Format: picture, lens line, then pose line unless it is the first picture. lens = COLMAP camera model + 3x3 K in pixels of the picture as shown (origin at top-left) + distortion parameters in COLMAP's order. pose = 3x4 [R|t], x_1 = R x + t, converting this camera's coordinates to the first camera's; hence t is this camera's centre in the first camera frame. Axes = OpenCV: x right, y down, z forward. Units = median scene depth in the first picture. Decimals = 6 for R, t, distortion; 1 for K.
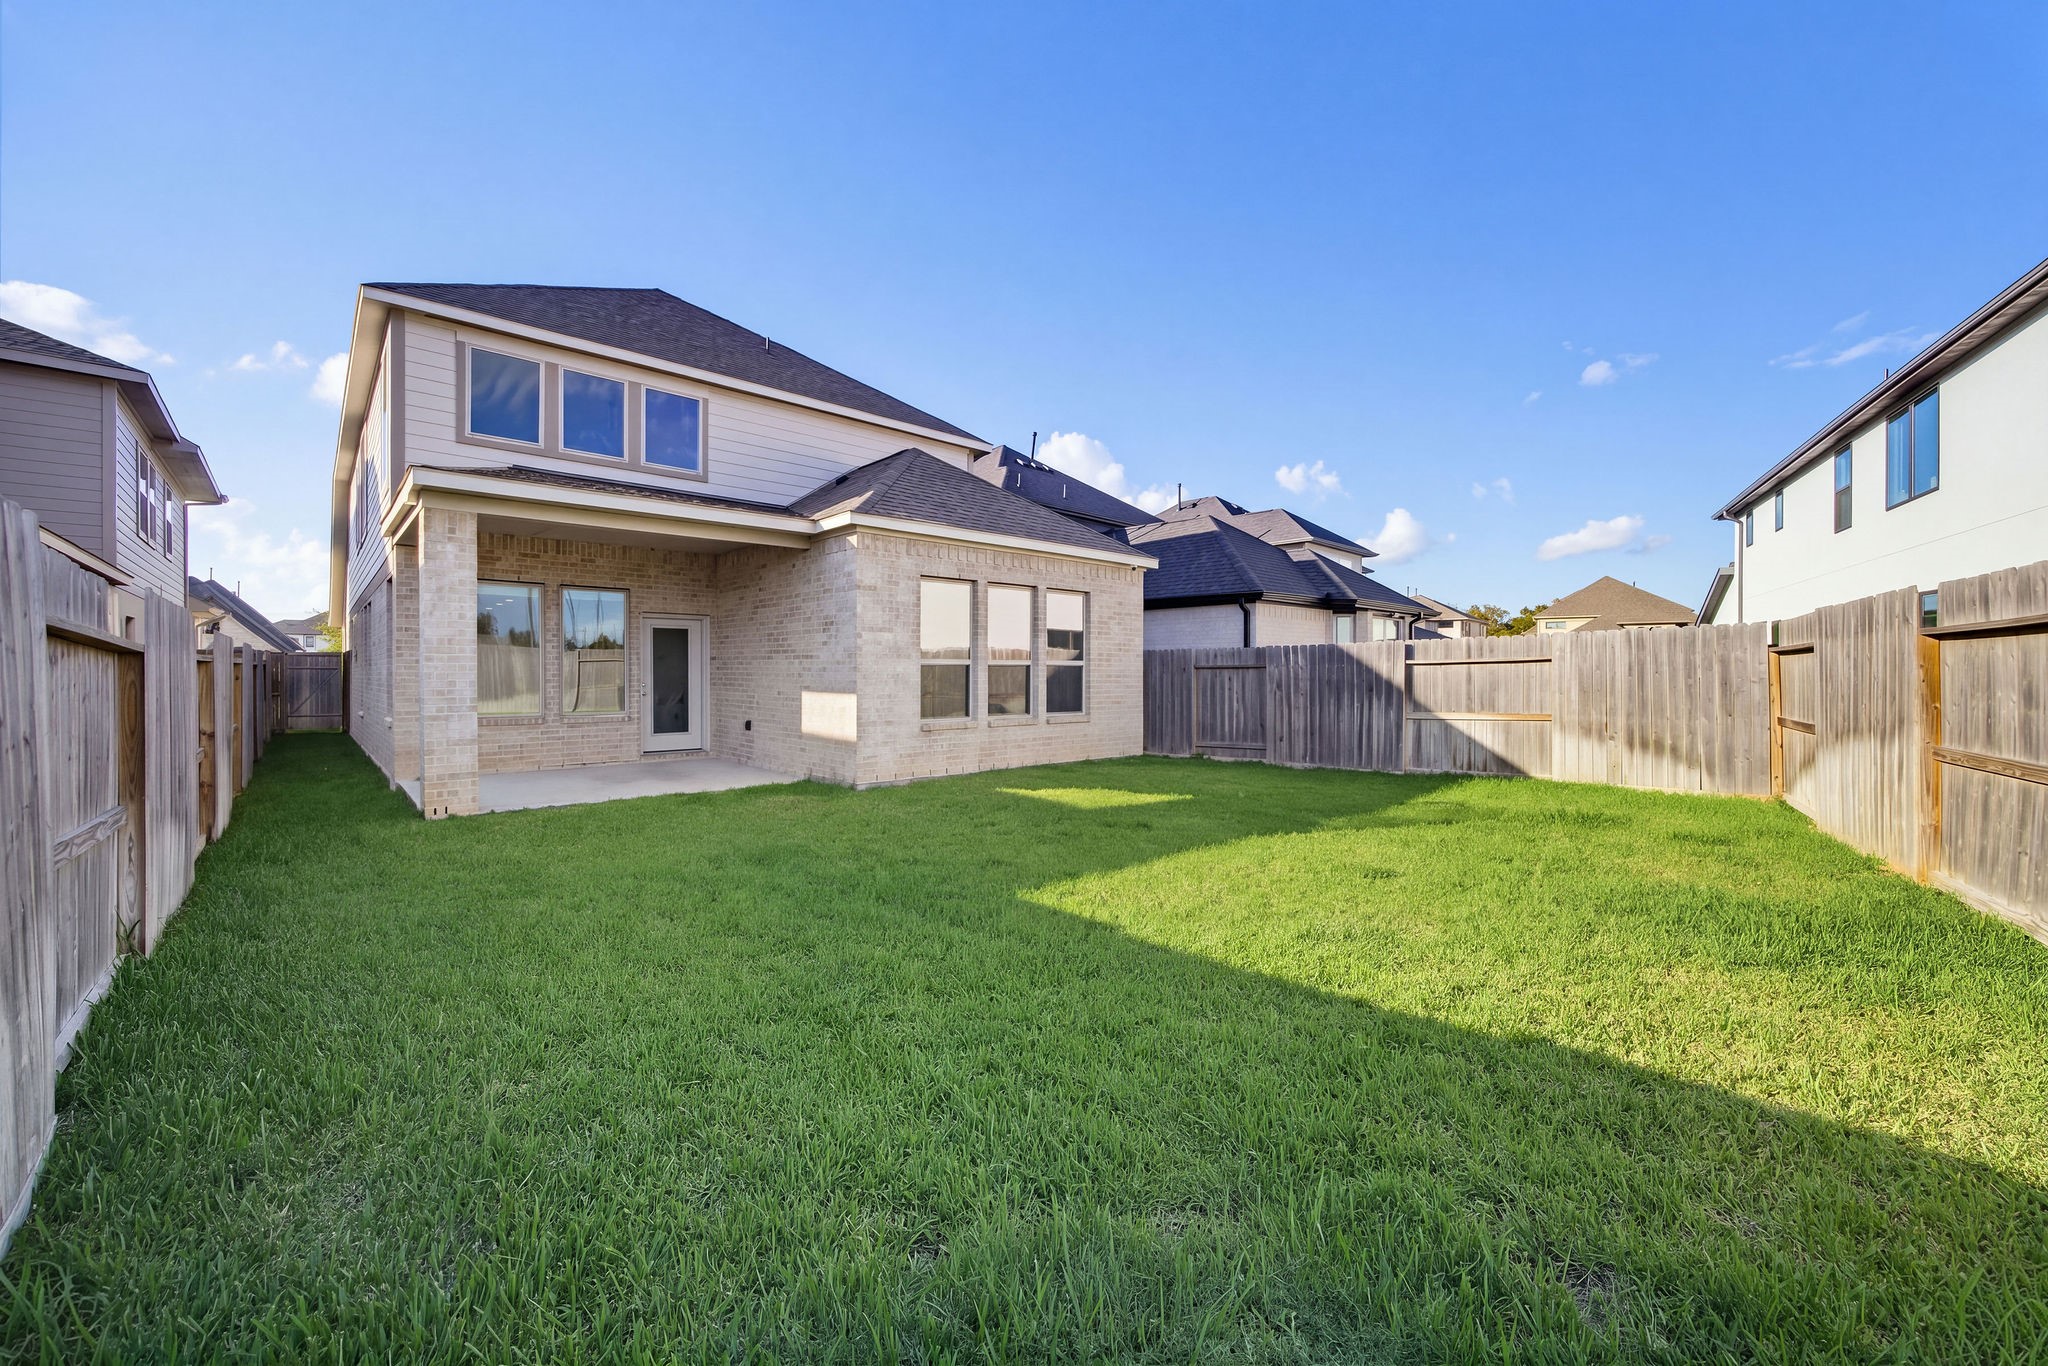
lens RADIAL K [[785.5, 0, 1019.3], [0, 785.5, 660.3], [0, 0, 1]] dist [-0.034383, 0.010618]
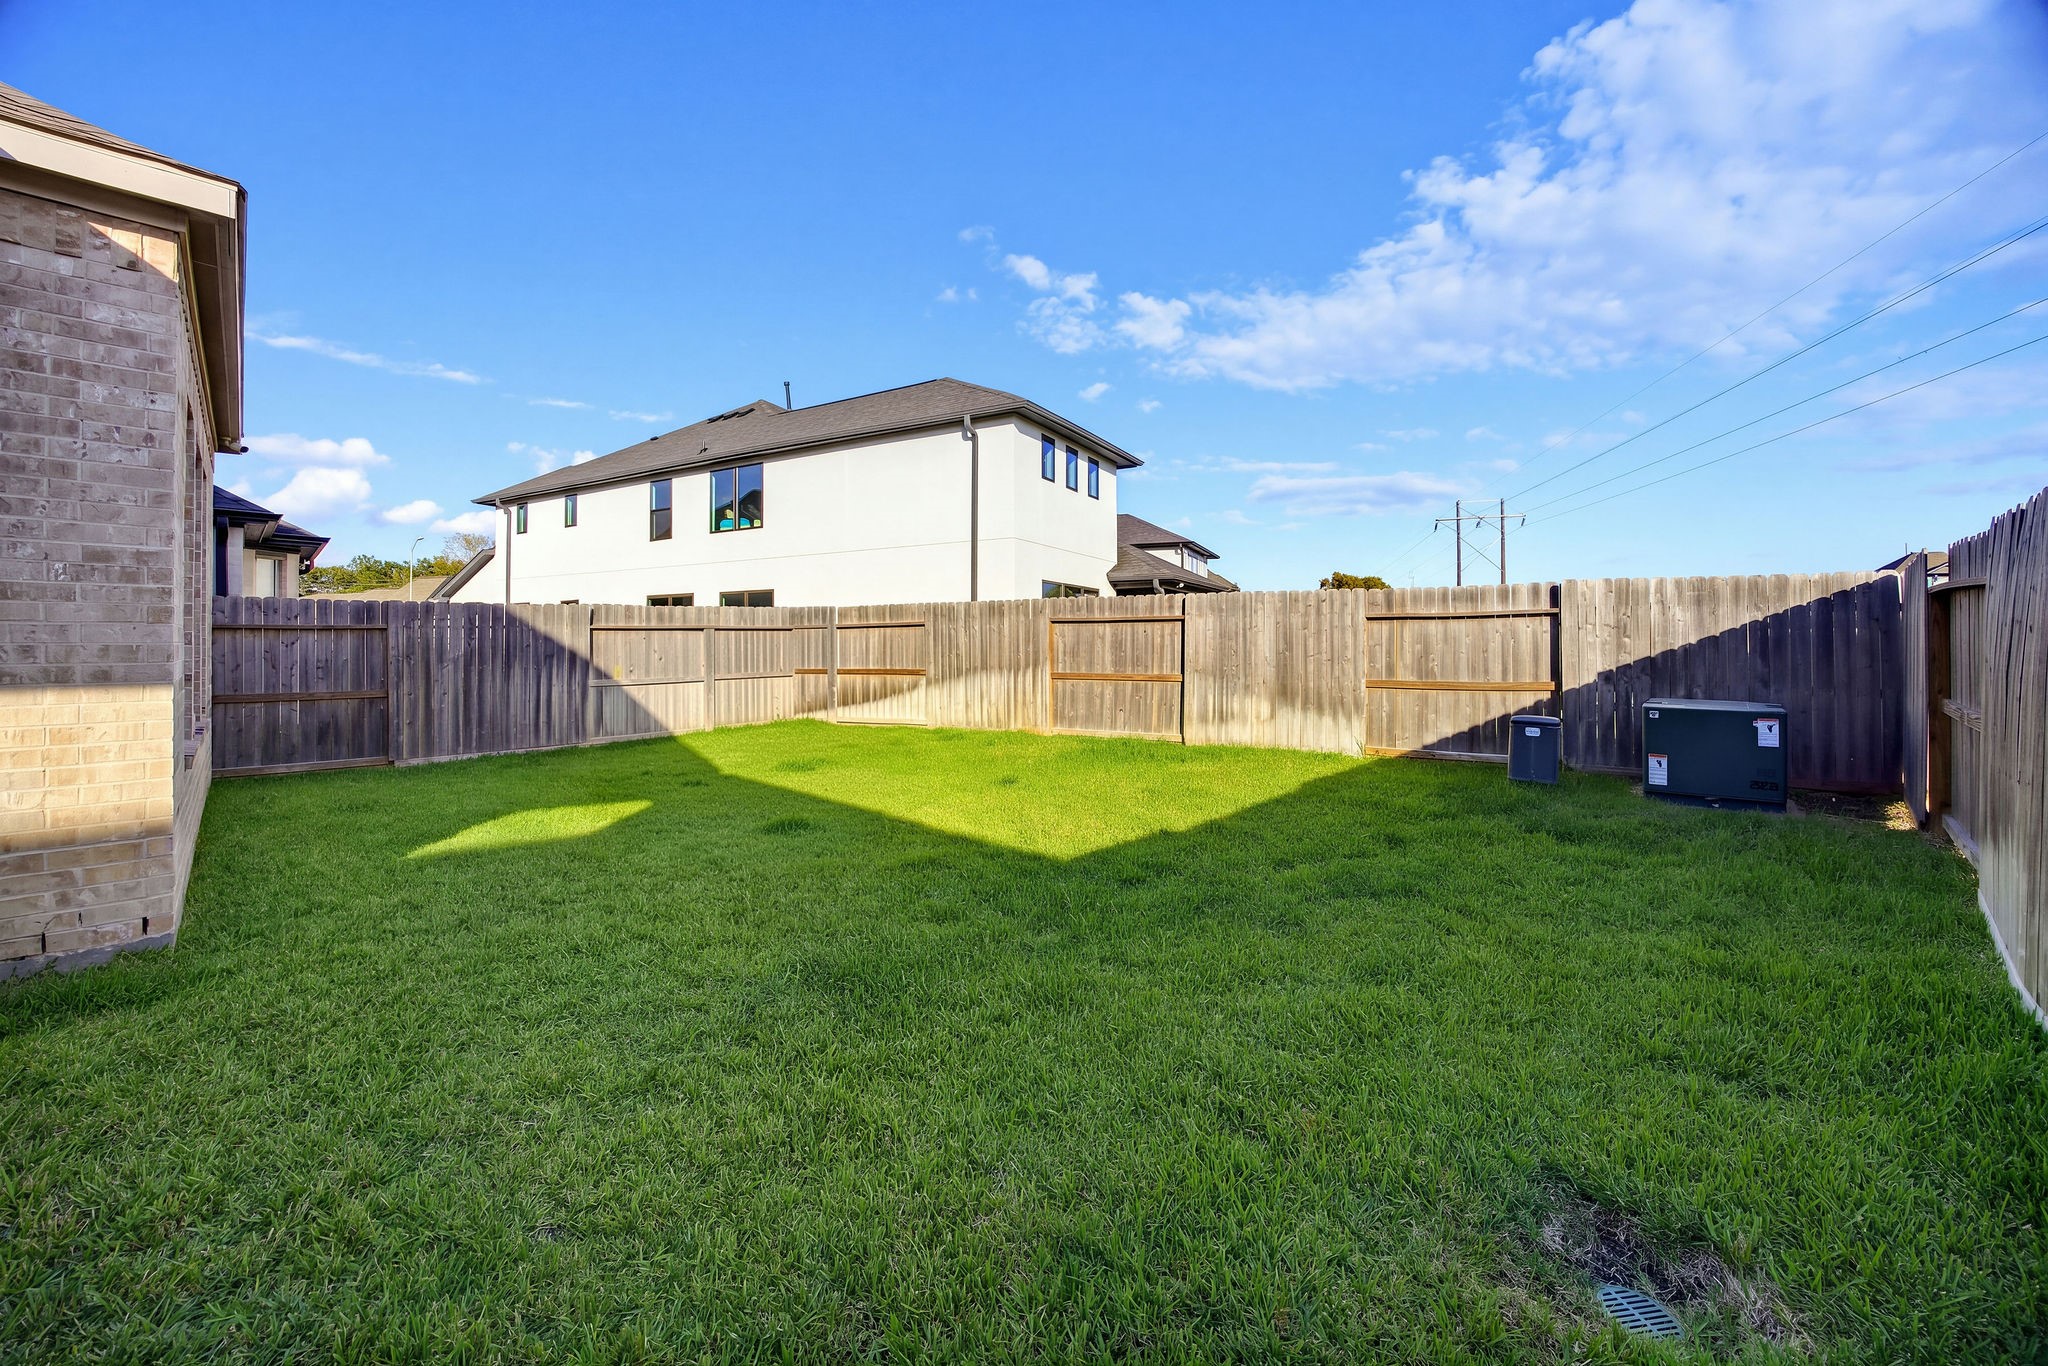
lens RADIAL K [[785.5, 0, 1019.3], [0, 785.5, 660.3], [0, 0, 1]] dist [-0.034383, 0.010618]
pose [[-0.023068, -0.022692, 0.999476, -0.460878], [-0.011186, 0.999686, 0.022438, 0.015157], [-0.999671, -0.010662, -0.023315, 0.502034]]
